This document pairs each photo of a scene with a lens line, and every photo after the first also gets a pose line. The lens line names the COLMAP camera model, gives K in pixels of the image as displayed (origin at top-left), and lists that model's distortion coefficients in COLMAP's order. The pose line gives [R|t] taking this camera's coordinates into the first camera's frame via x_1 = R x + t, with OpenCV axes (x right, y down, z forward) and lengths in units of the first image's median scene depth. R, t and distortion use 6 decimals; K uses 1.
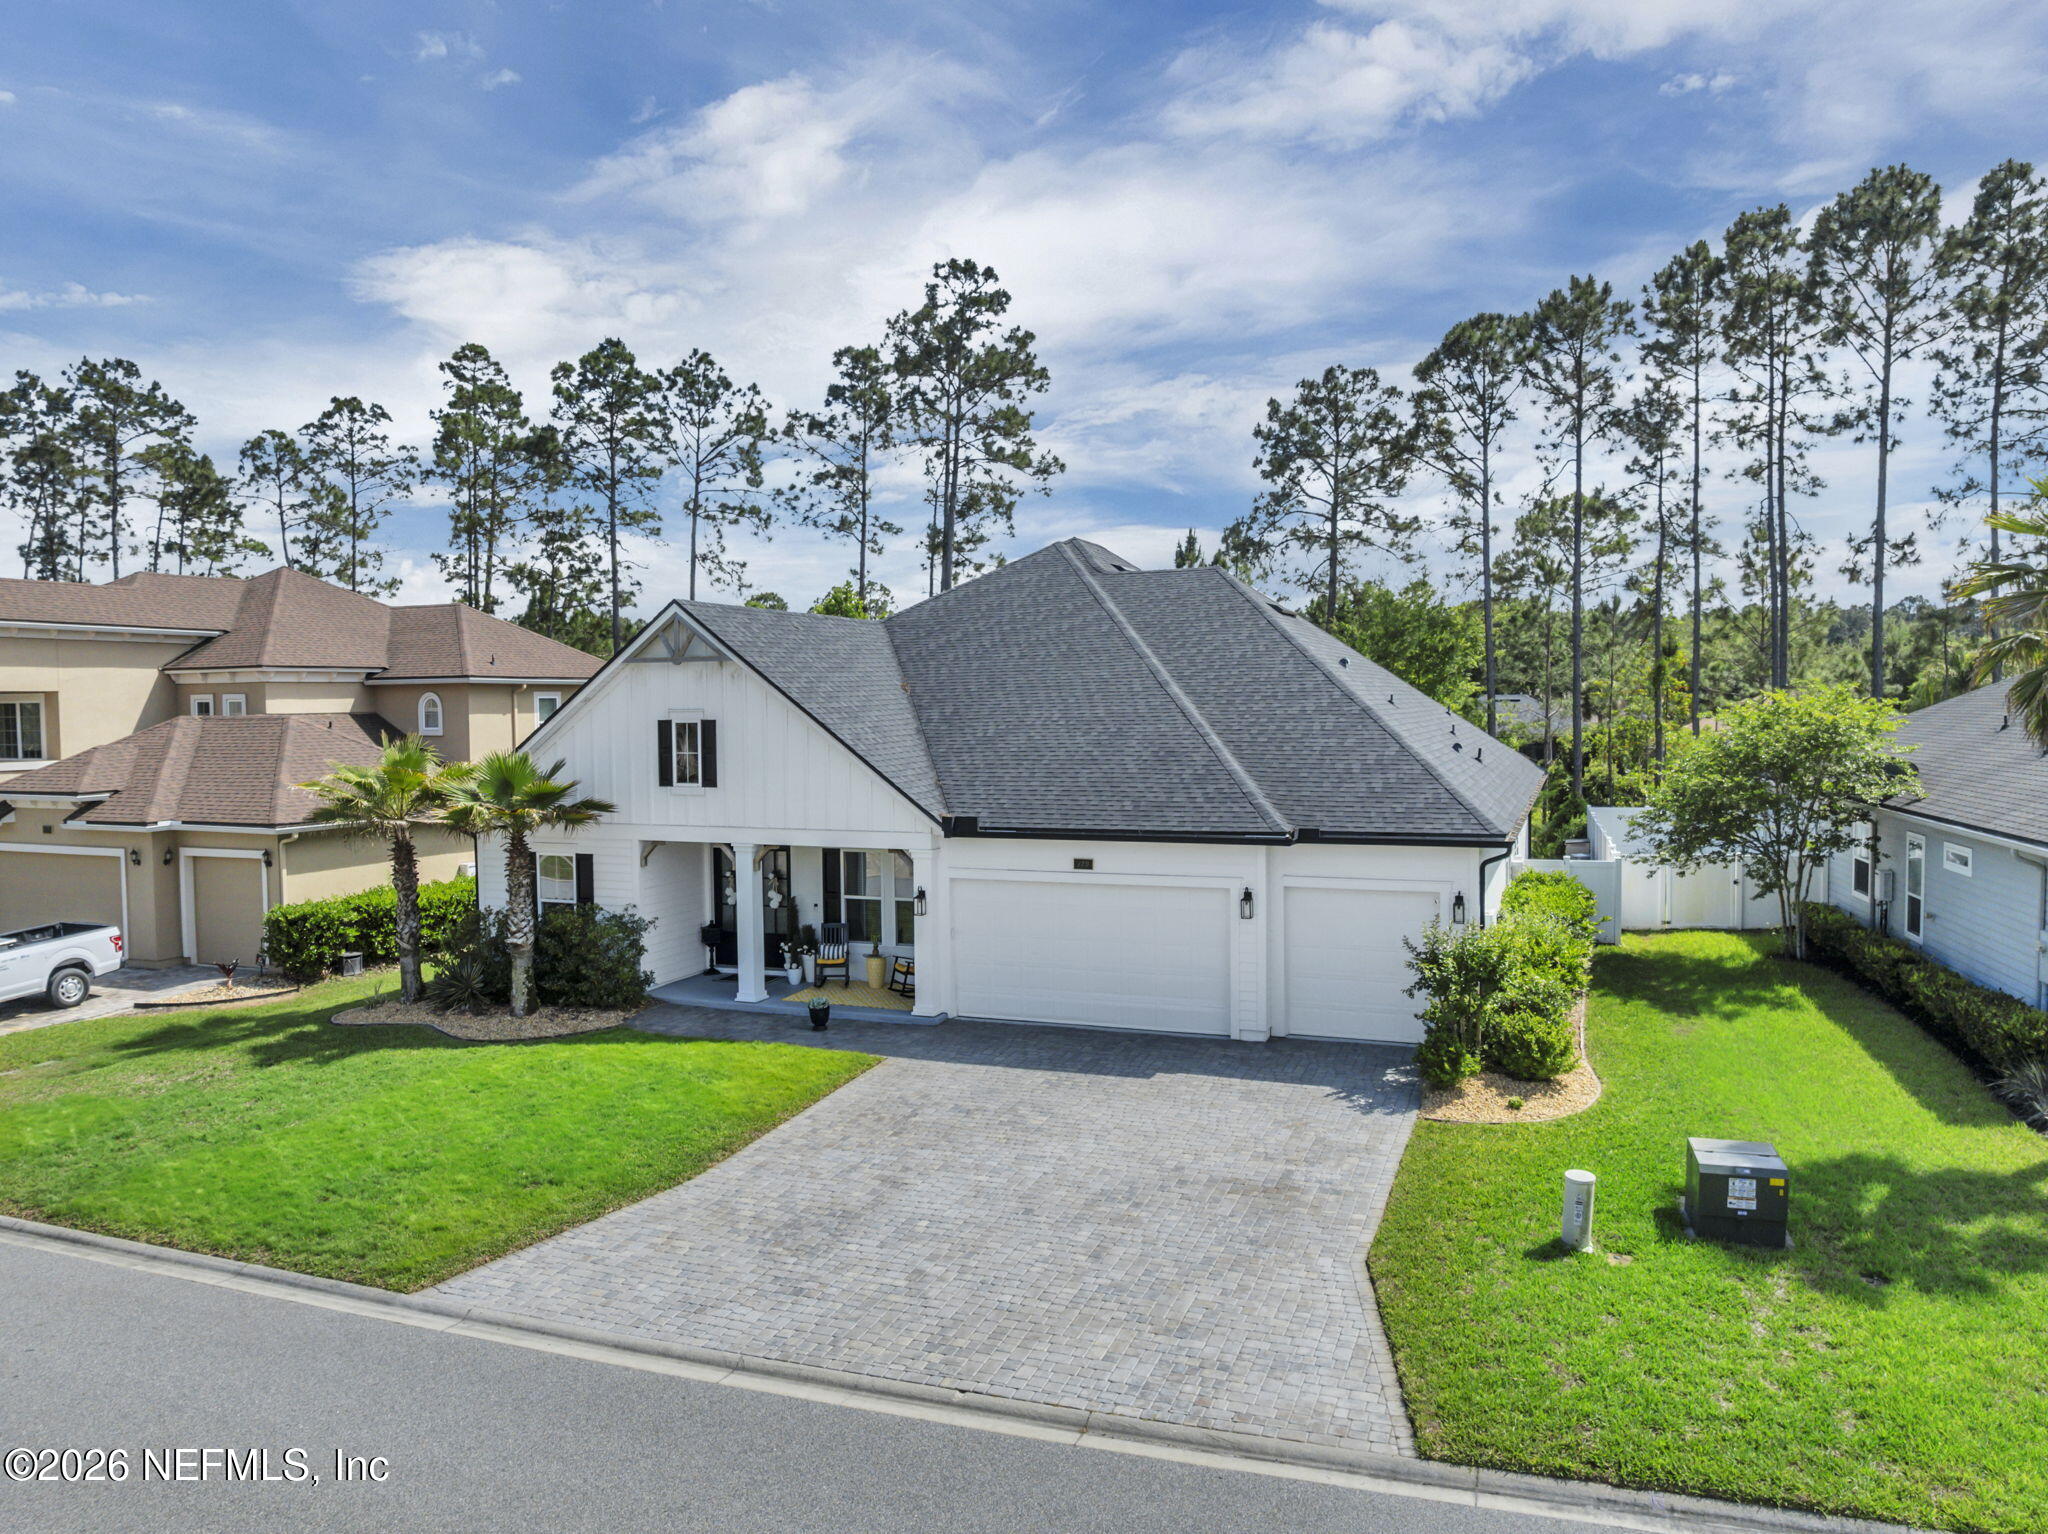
lens RADIAL K [[1446.1, 0, 1022.2], [0, 1446.1, 746.0], [0, 0, 1]] dist [-0.047604, 0.004367]
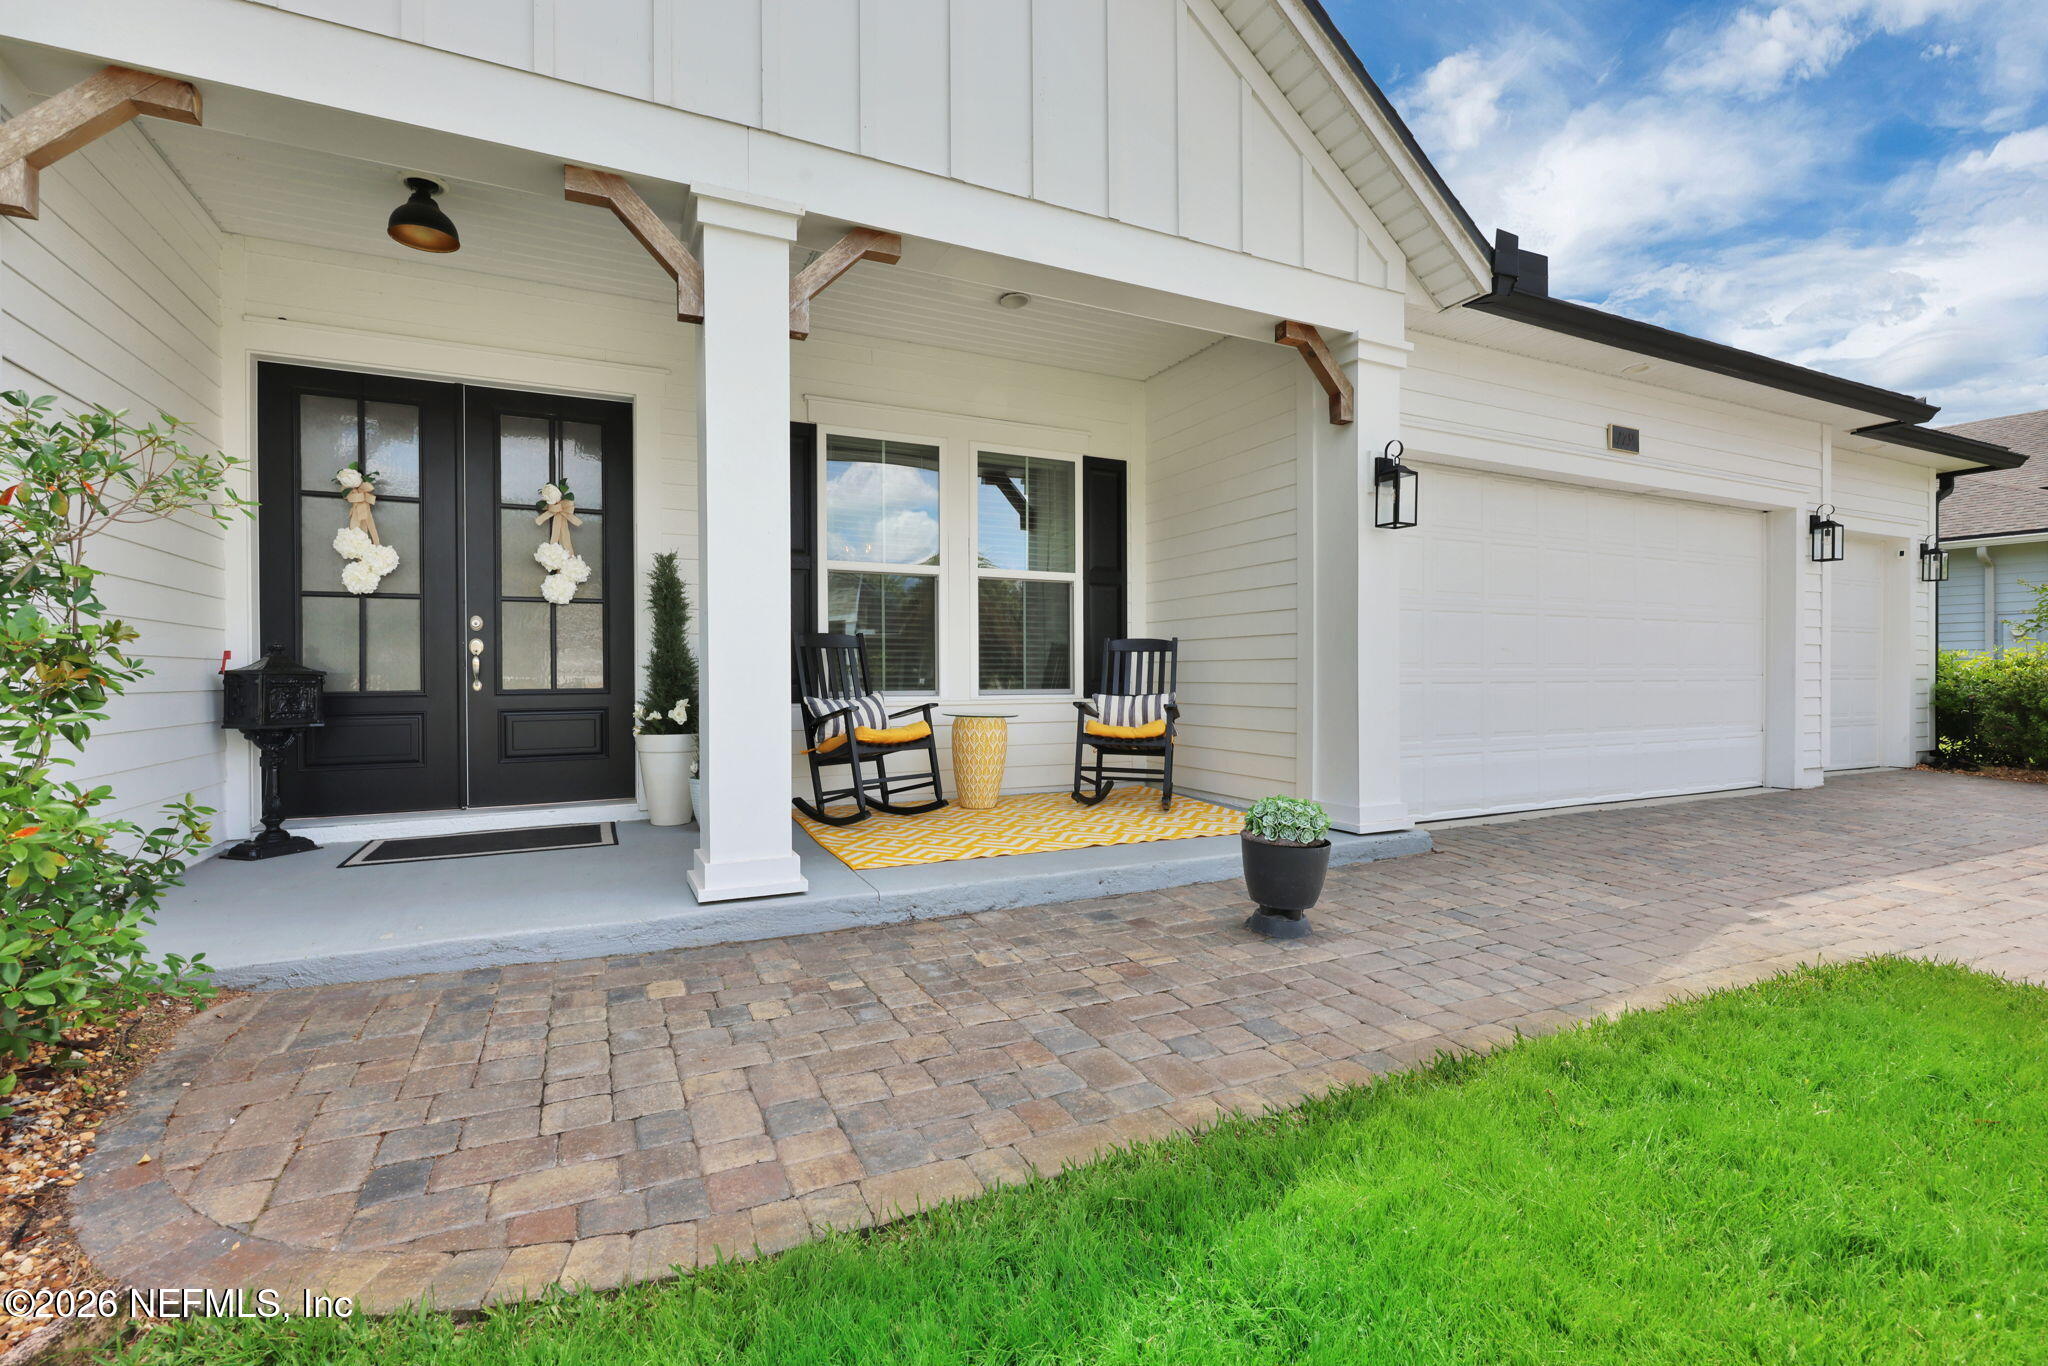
lens RADIAL K [[910.4, 0, 1024.0], [0, 910.4, 683.0], [0, 0, 1]] dist [-0.001467, 0.000132]
pose [[0.678787, 0.004474, 0.734321, -0.274356], [0.019392, 0.999523, -0.024015, 0.150950], [-0.734079, 0.030541, 0.678377, 0.888313]]
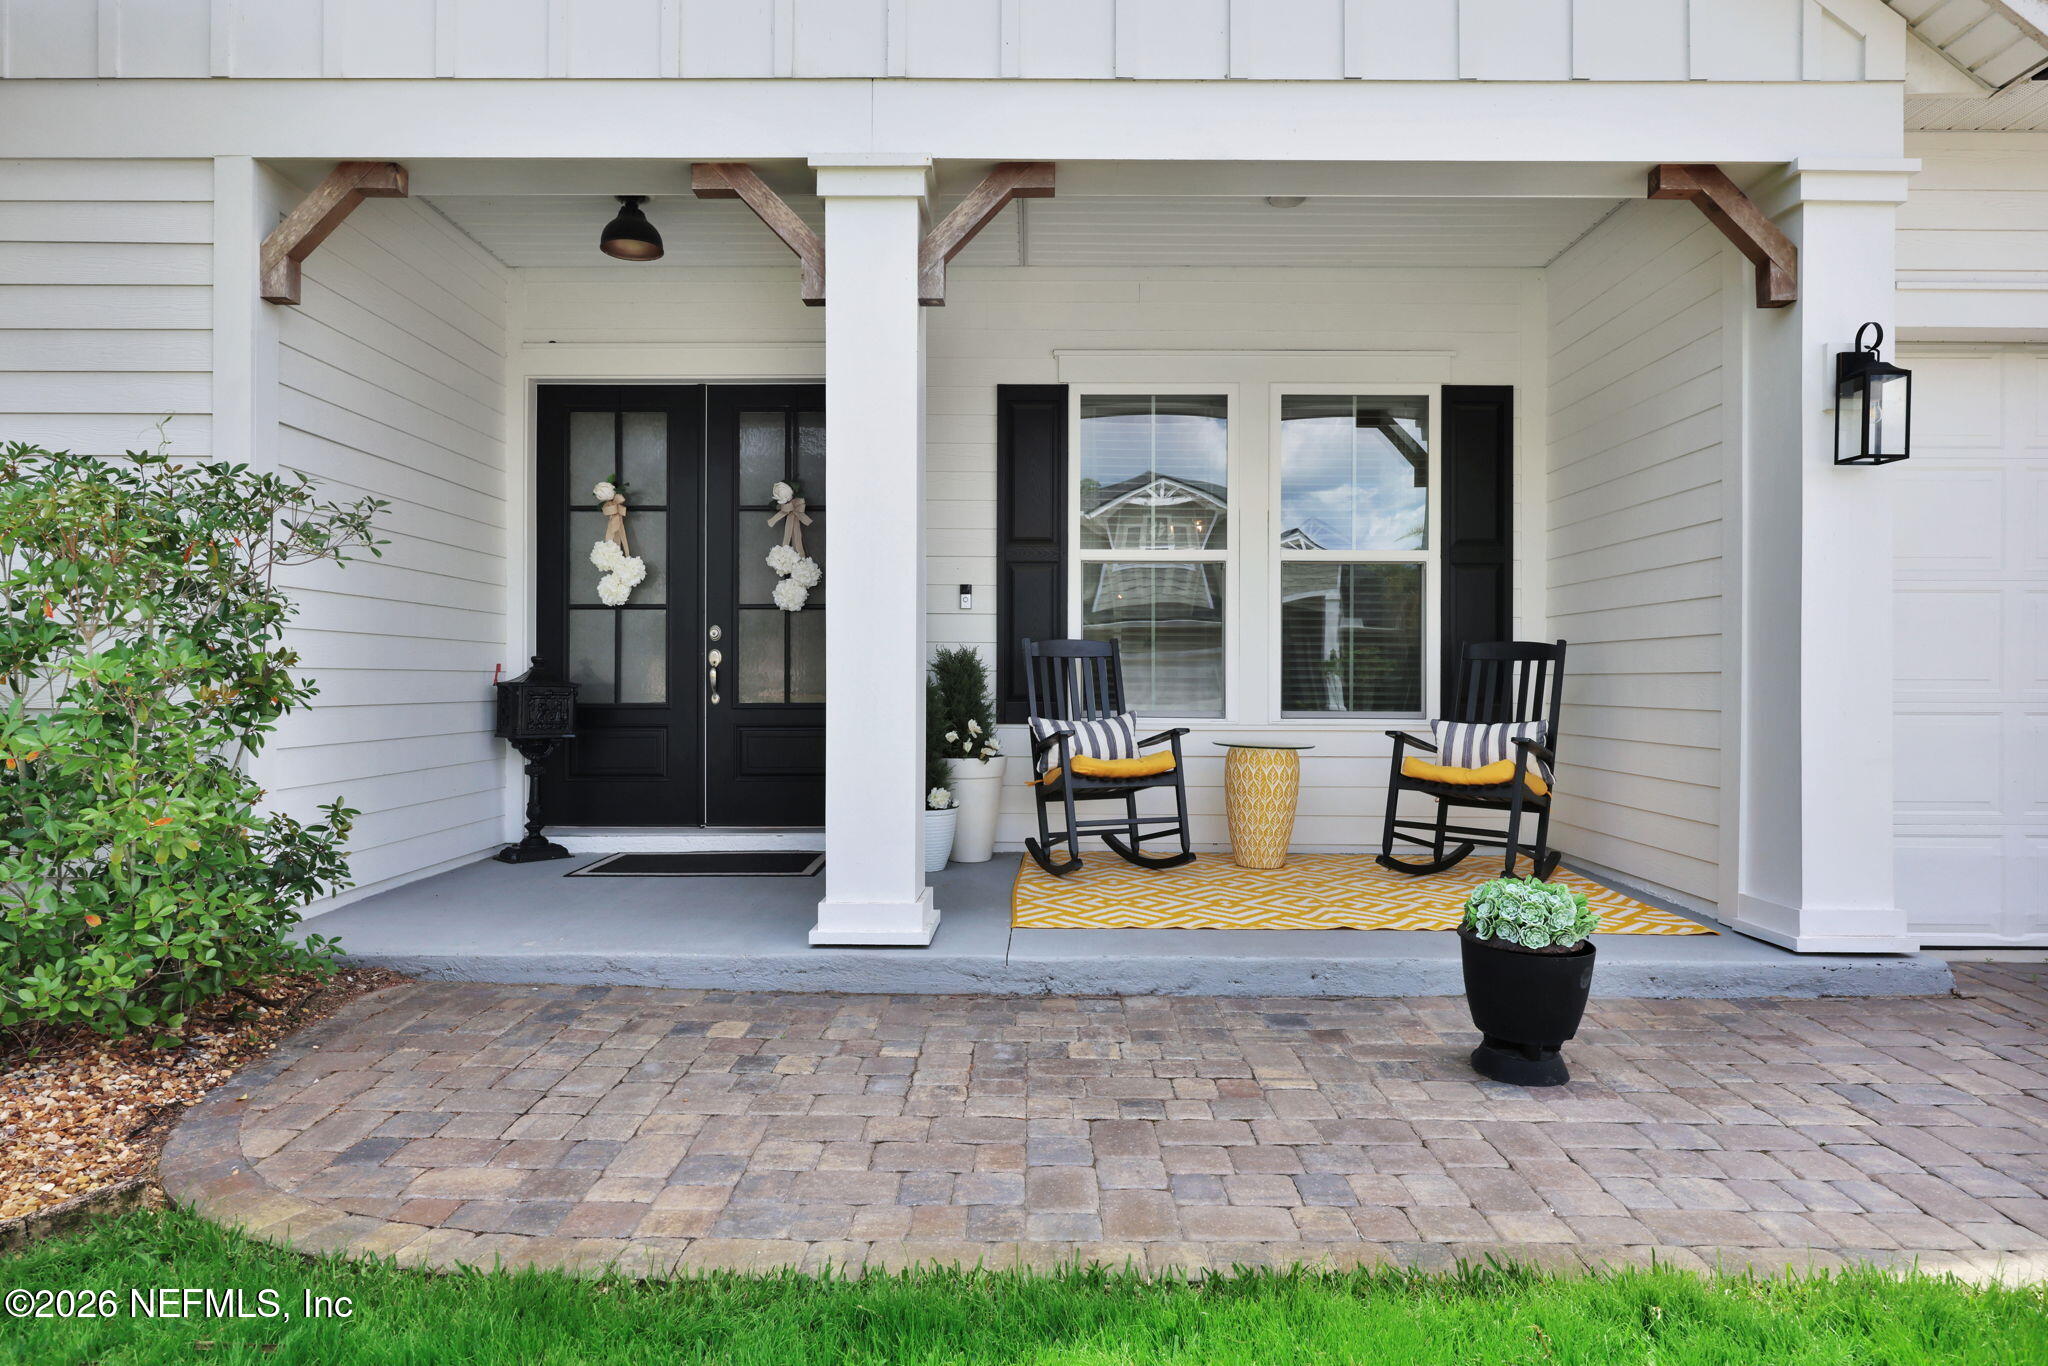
lens RADIAL K [[1213.7, 0, 1024.0], [0, 1213.7, 683.0], [0, 0, 1]] dist [-0.000109, -0.000368]
pose [[0.934222, 0.015716, 0.356346, -0.237639], [-0.003635, 0.999397, -0.034545, 0.149619], [-0.356674, 0.030978, 0.933715, 0.850018]]
